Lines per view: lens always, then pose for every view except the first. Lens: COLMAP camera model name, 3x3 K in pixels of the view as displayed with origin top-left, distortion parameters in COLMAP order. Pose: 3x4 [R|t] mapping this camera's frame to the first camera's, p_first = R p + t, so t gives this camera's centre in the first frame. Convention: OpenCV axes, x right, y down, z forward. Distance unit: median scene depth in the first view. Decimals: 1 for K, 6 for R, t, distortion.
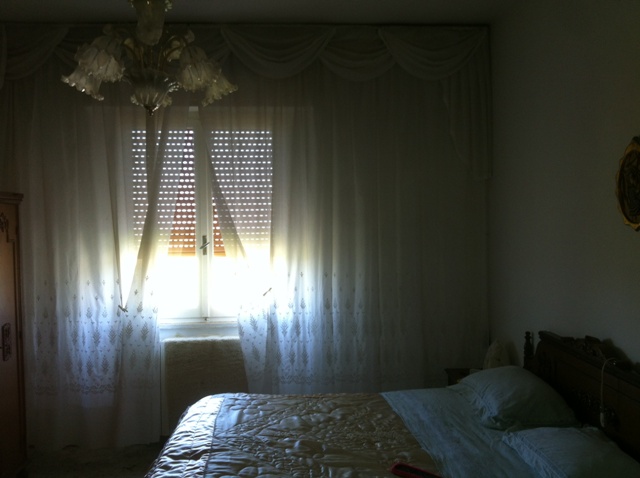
lens RADIAL K [[604.6, 0, 320.6], [0, 604.6, 228.2], [0, 0, 1]] dist [0.118686, -0.239071]
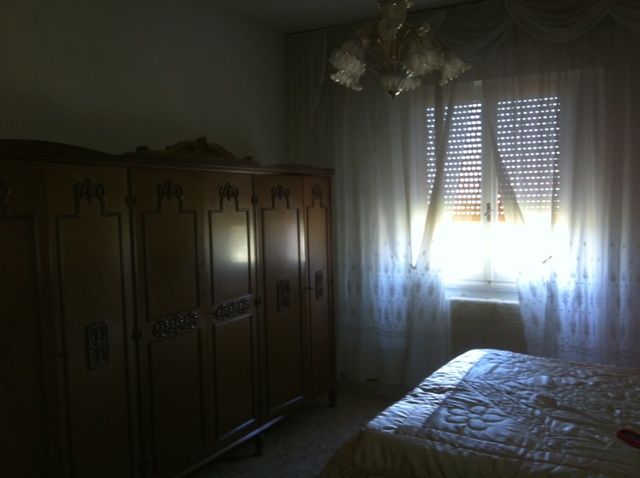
lens RADIAL K [[604.6, 0, 320.6], [0, 604.6, 228.2], [0, 0, 1]] dist [0.118686, -0.239071]
pose [[0.852159, 0.025028, -0.522685, 0.120014], [-0.001076, 0.998937, 0.046079, 0.007098], [0.523282, -0.038705, 0.851280, -0.053641]]
